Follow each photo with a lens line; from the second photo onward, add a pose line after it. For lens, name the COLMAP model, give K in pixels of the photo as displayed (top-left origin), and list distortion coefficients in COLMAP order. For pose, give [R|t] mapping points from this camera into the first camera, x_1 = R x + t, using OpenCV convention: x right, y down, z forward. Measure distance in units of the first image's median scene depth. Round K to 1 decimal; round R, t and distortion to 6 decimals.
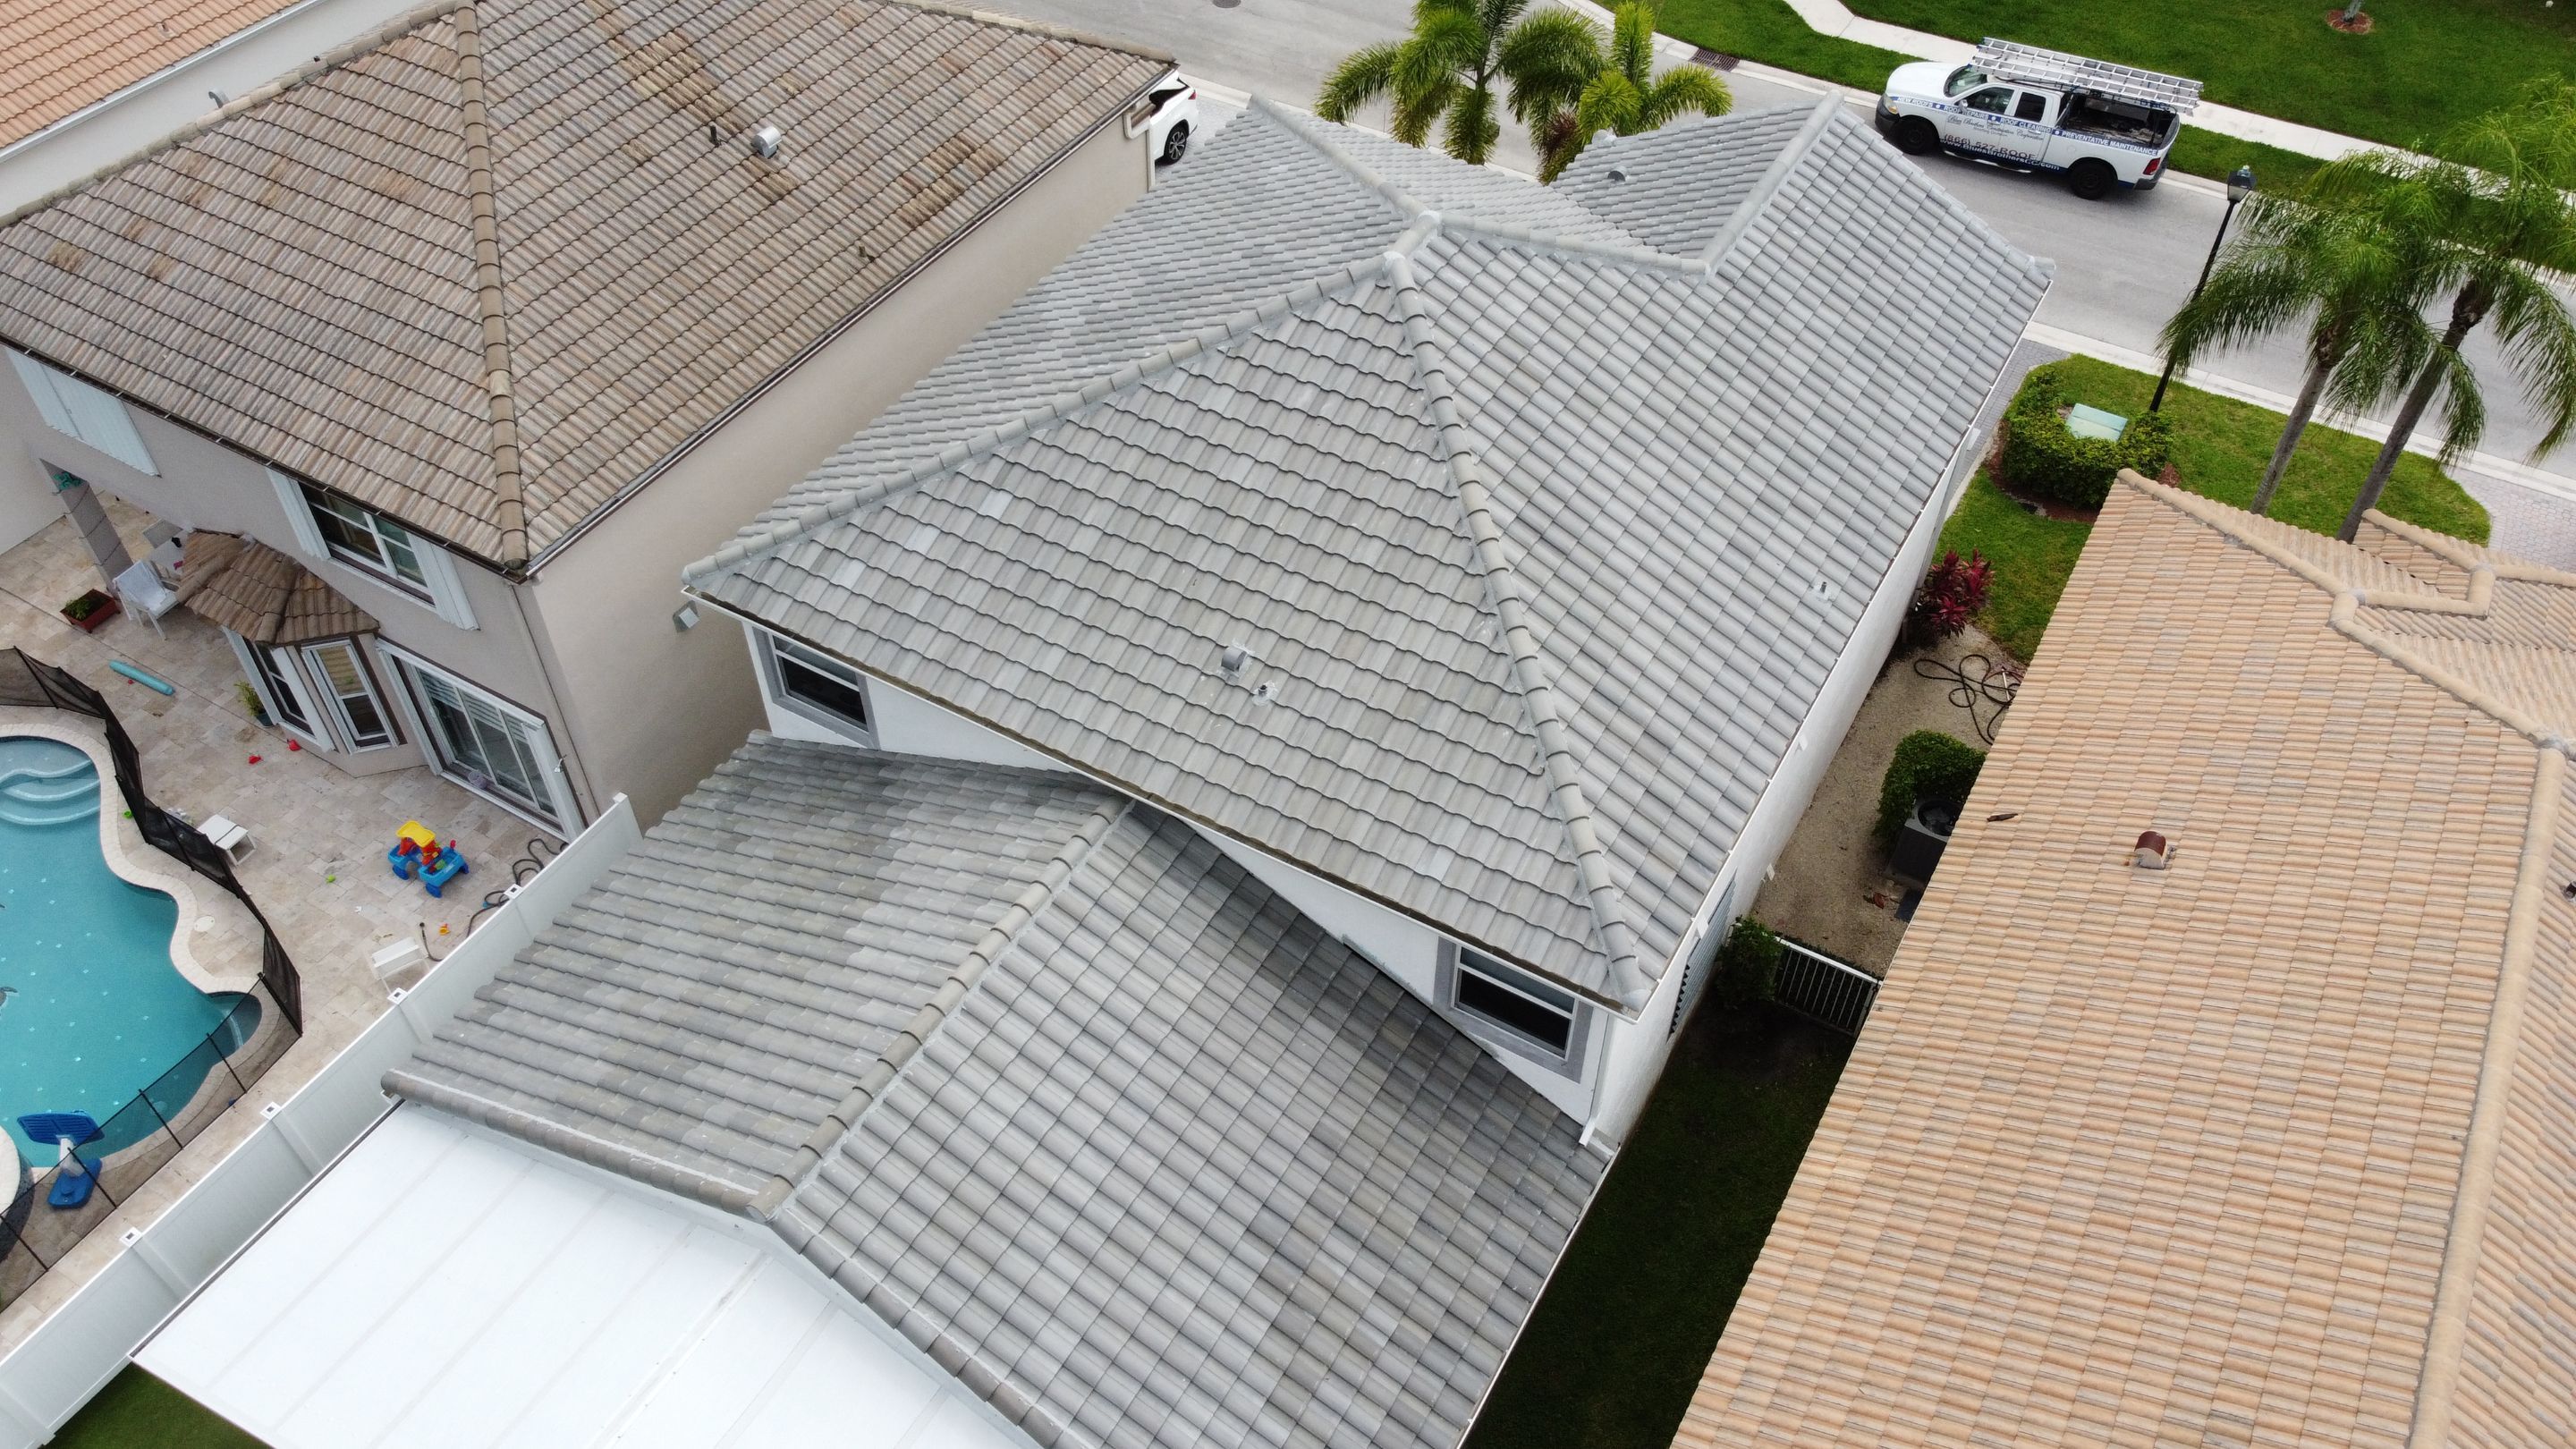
lens RADIAL K [[1946.6, 0, 1280.5], [0, 1946.6, 717.8], [0, 0, 1]] dist [0.009046, -0.011920]
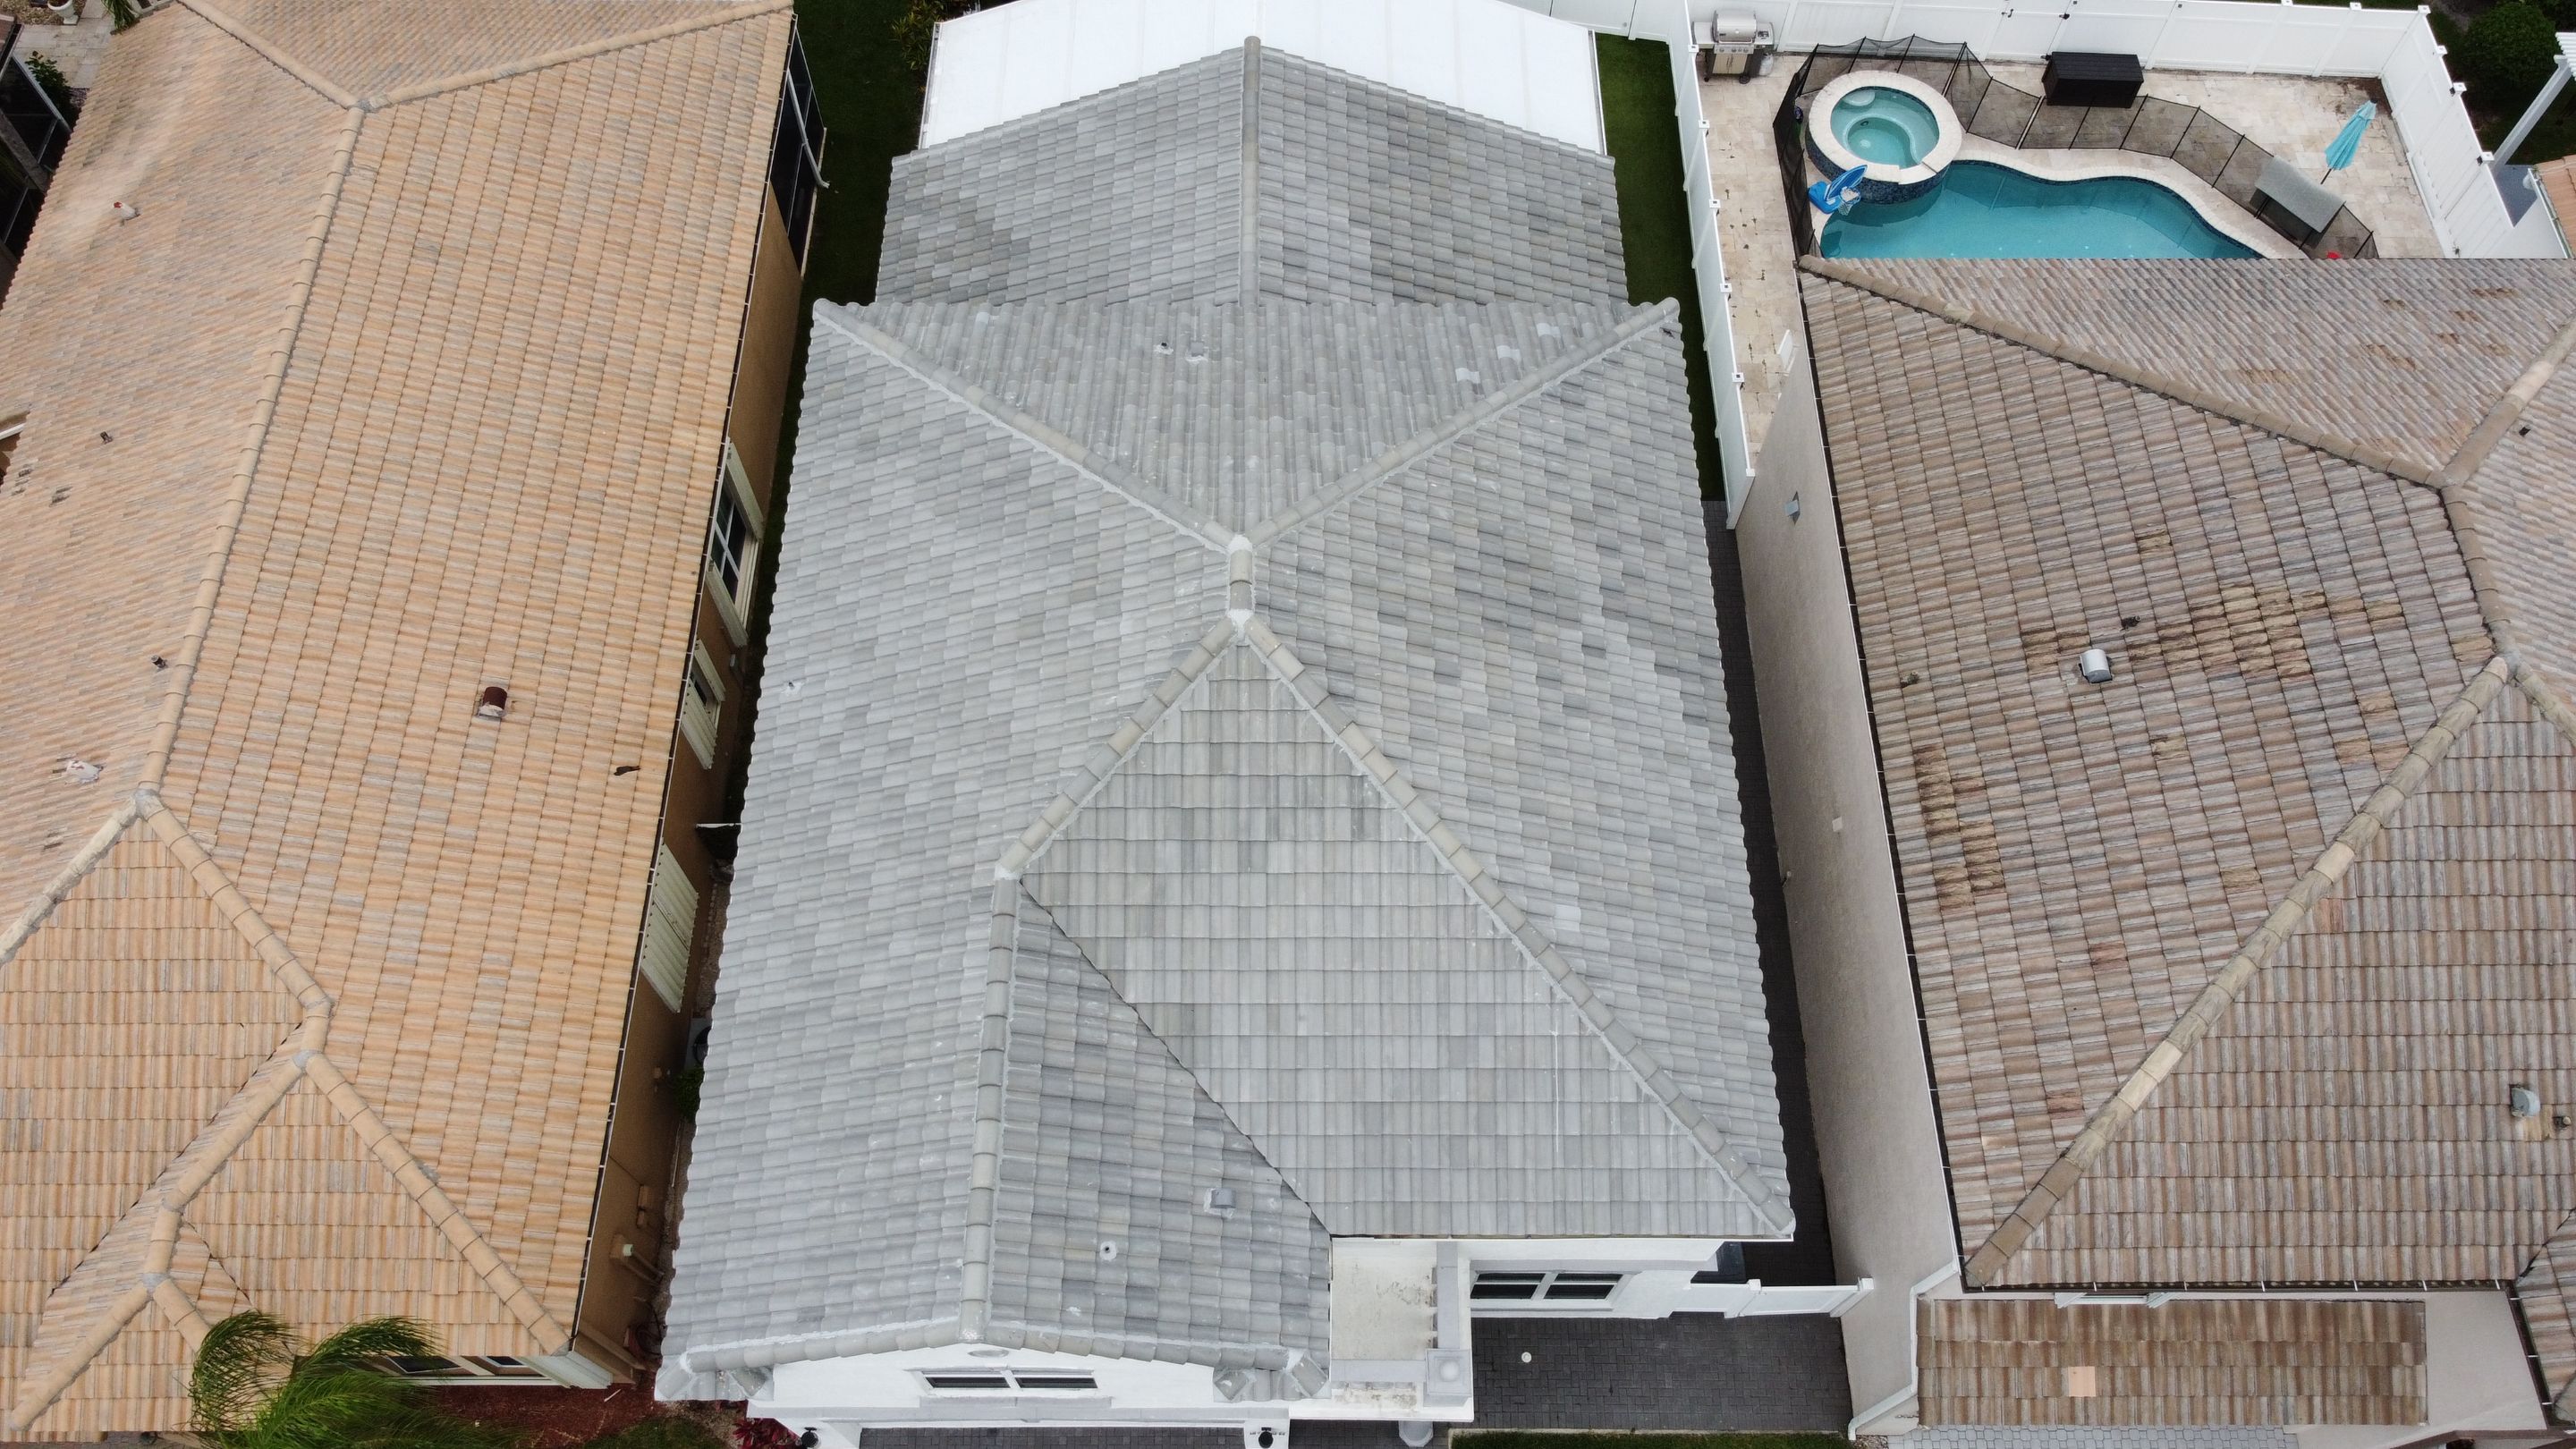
lens RADIAL K [[1946.6, 0, 1291.7], [0, 1946.6, 713.2], [0, 0, 1]] dist [0.009046, -0.011920]
pose [[-0.857874, 0.449009, -0.249884, 0.311290], [-0.375763, -0.216455, 0.901082, -1.124622], [0.350506, 0.866913, 0.354412, 0.715086]]
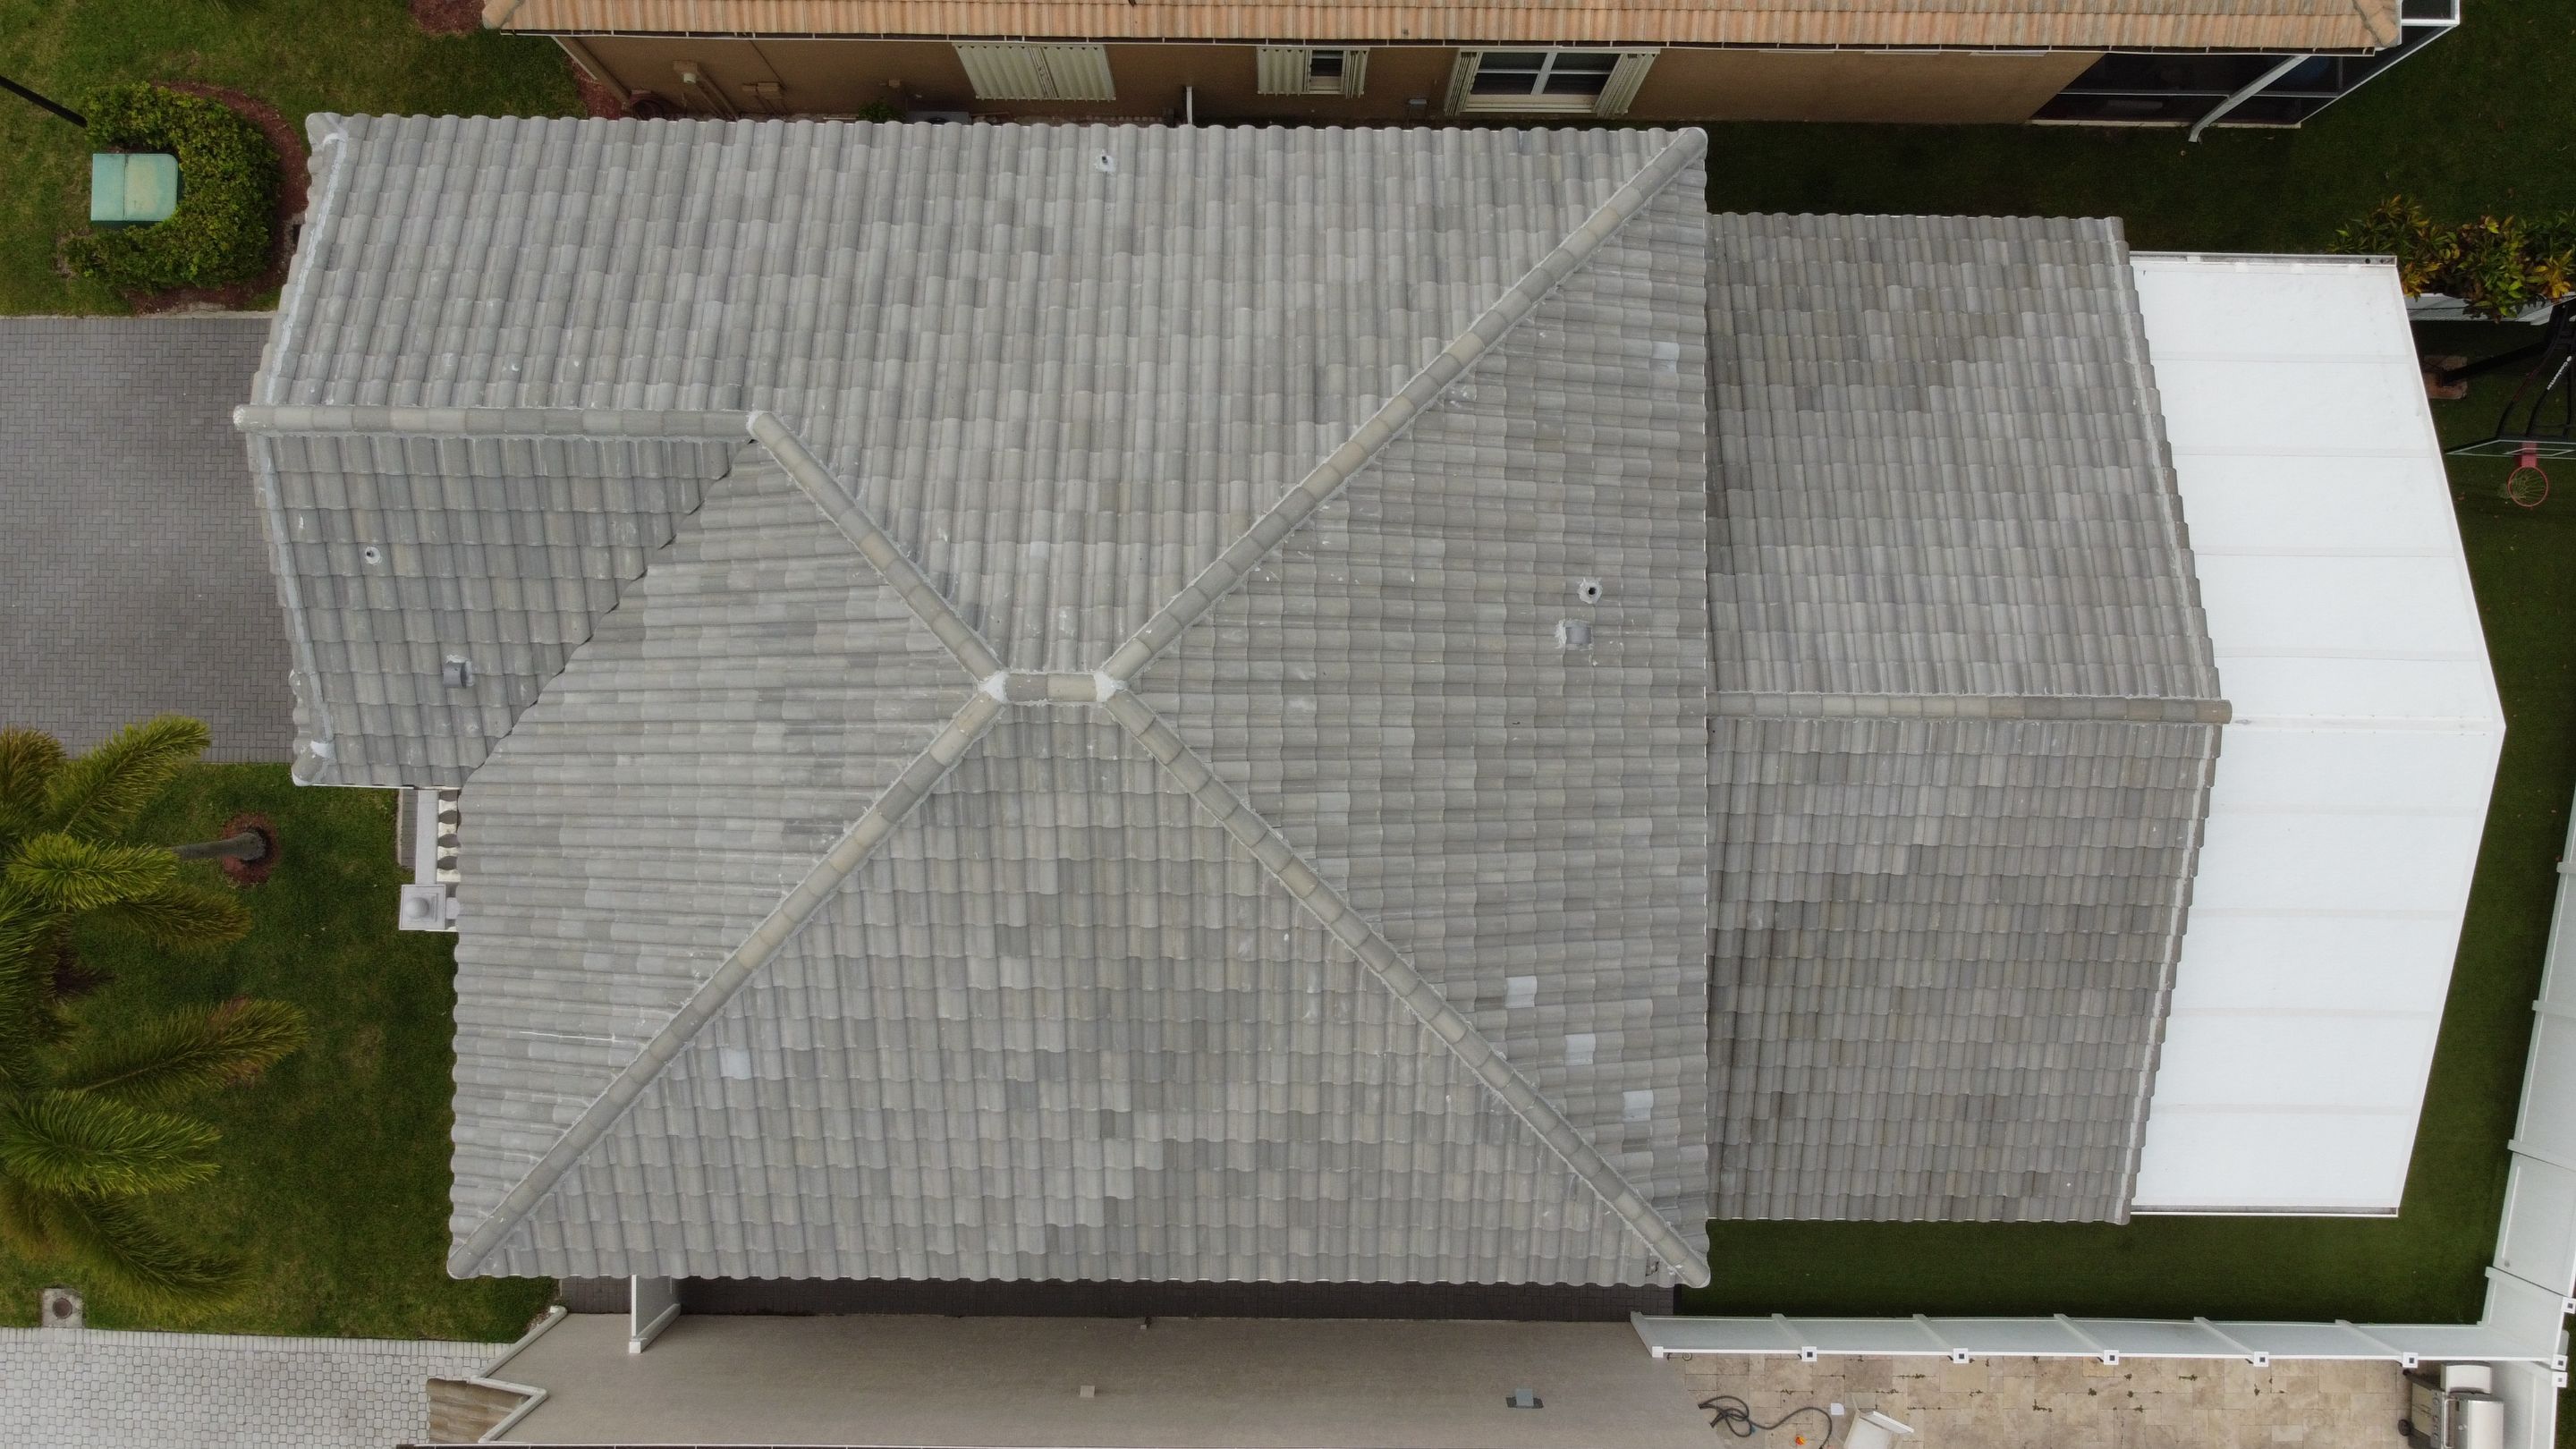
lens RADIAL K [[1946.6, 0, 1294.4], [0, 1946.6, 707.7], [0, 0, 1]] dist [0.009046, -0.011920]
pose [[-0.503427, -0.863789, 0.020722, -0.004797], [0.619545, -0.344154, 0.705495, -0.725872], [-0.602267, 0.368004, 0.708412, 0.392500]]
